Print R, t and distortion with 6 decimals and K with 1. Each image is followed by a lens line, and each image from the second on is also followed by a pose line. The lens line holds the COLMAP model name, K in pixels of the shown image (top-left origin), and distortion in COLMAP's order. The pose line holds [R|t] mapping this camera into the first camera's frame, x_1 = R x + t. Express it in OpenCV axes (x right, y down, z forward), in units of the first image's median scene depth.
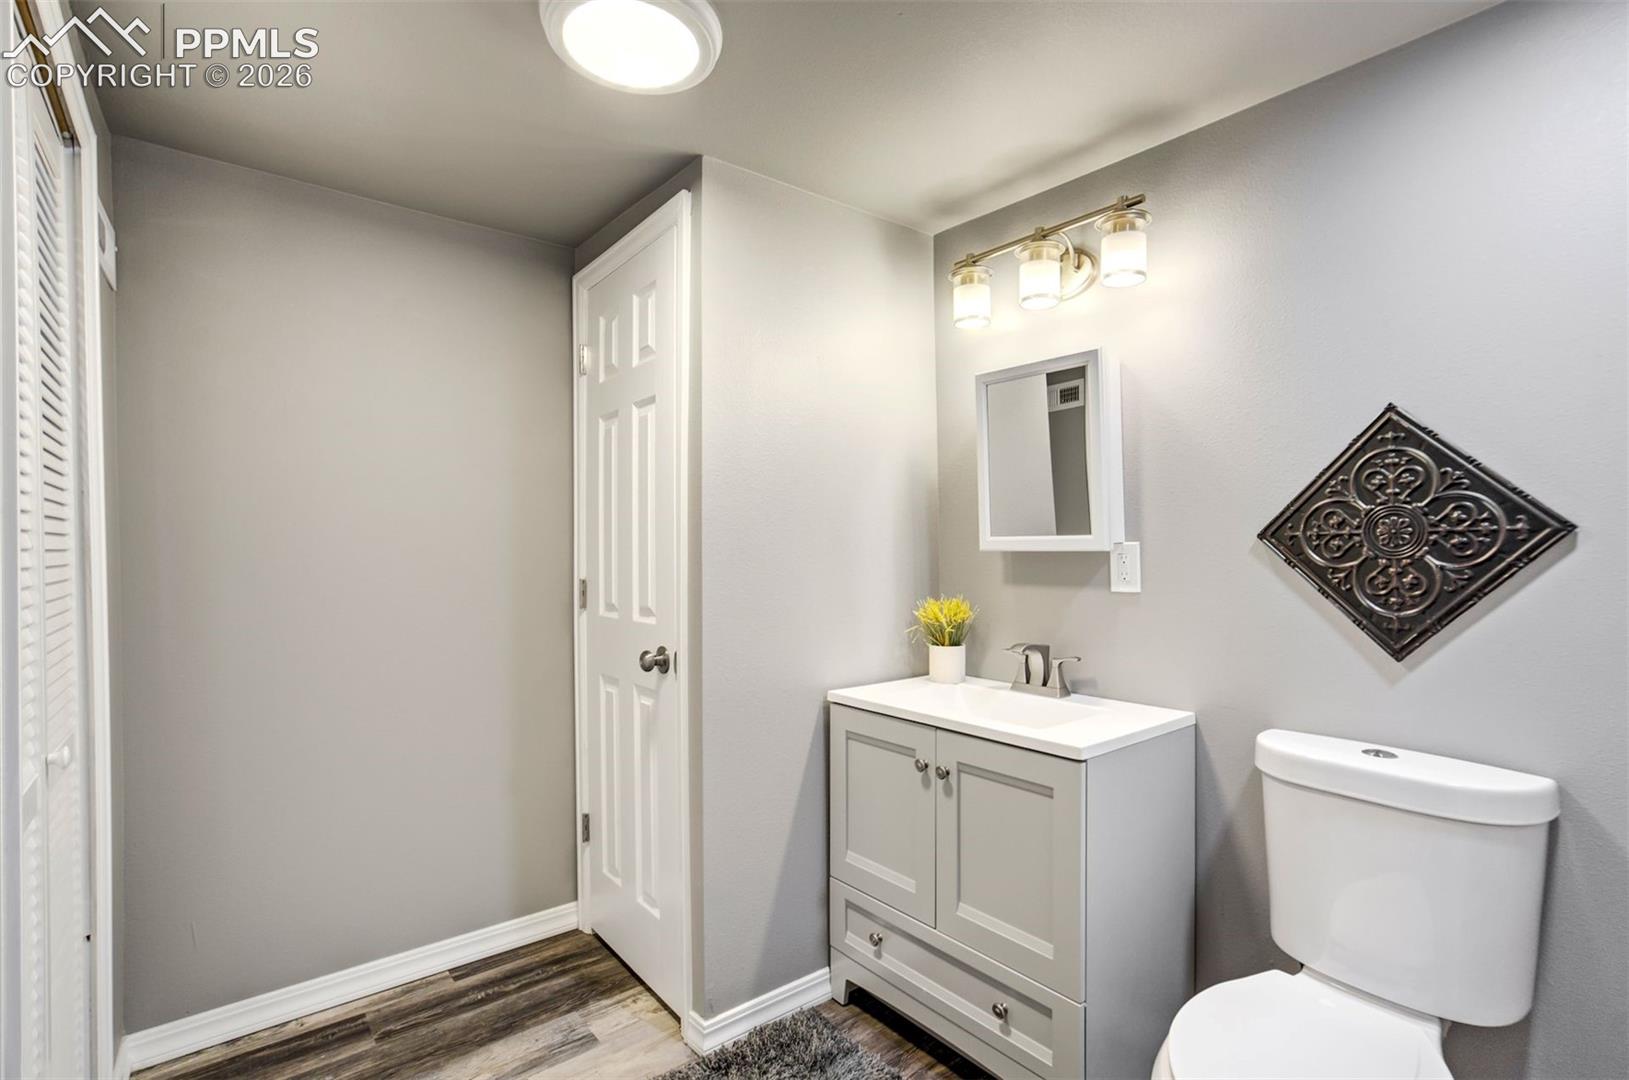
lens RADIAL K [[763.5, 0, 815.5], [0, 763.5, 548.3], [0, 0, 1]] dist [-0.039672, 0.021543]
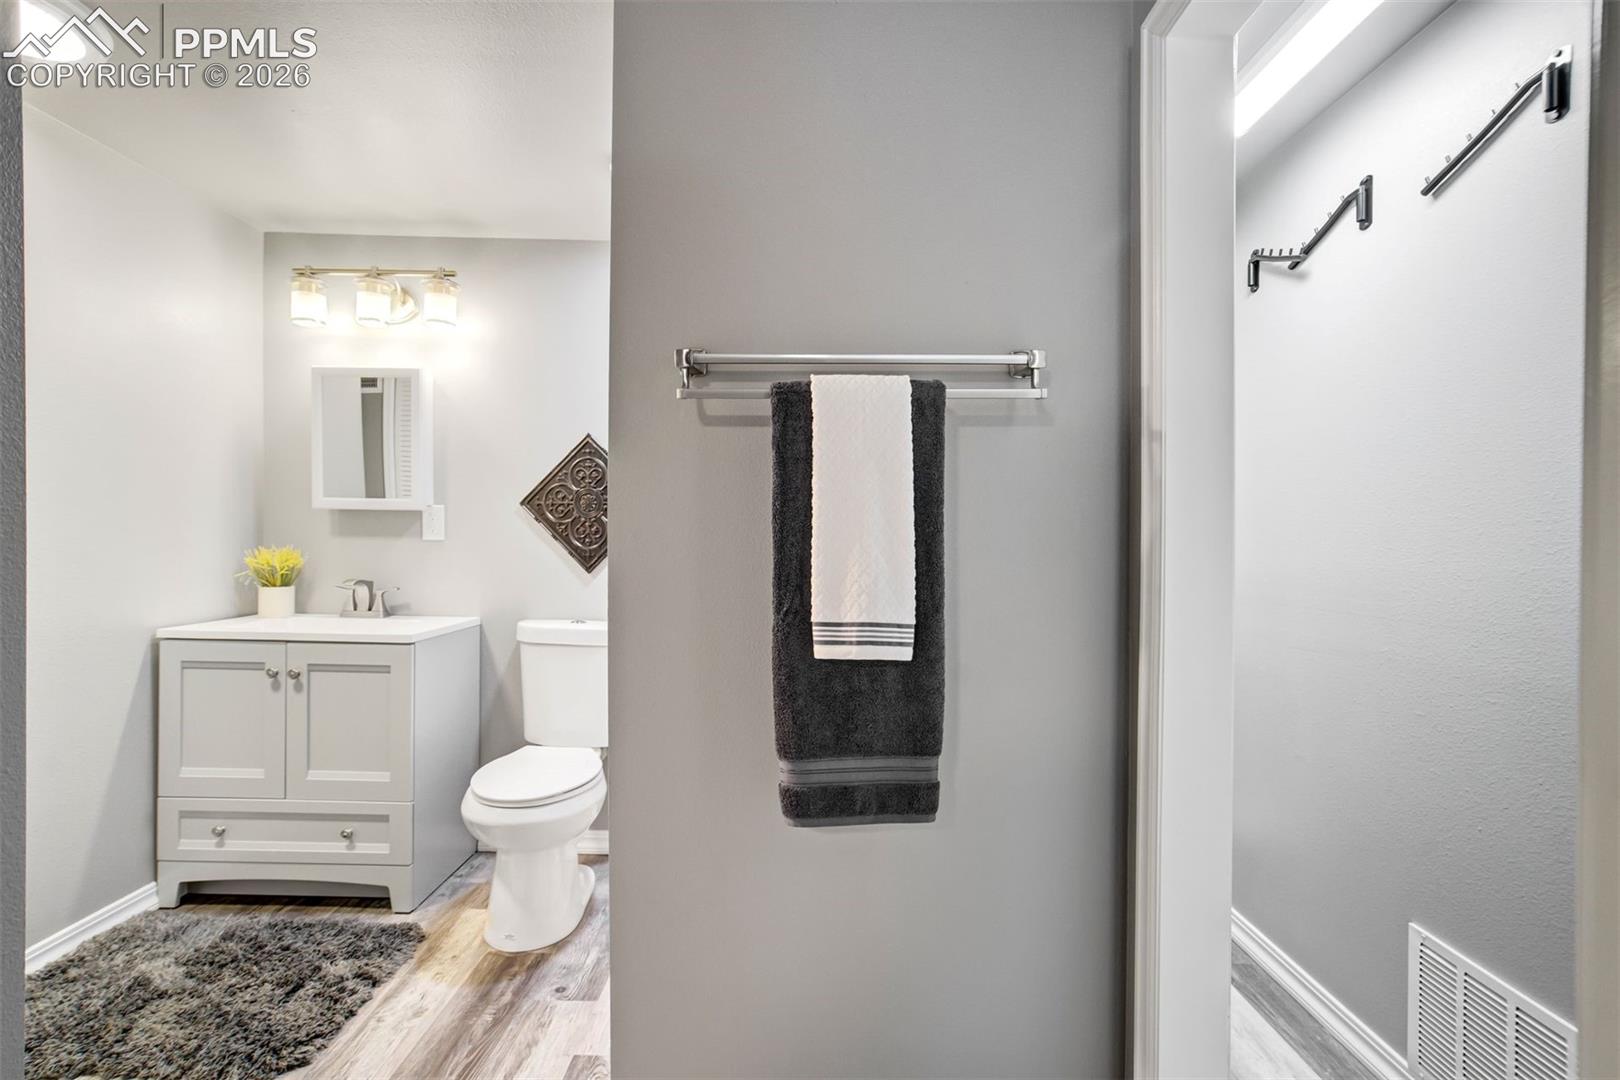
lens RADIAL K [[759.3, 0, 807.4], [0, 759.3, 541.9], [0, 0, 1]] dist [-0.039672, 0.021543]
pose [[0.623013, 0.009016, 0.782159, -0.274029], [-0.019788, 0.999795, 0.004237, 0.042866], [-0.781961, -0.018118, 0.623064, -0.456884]]
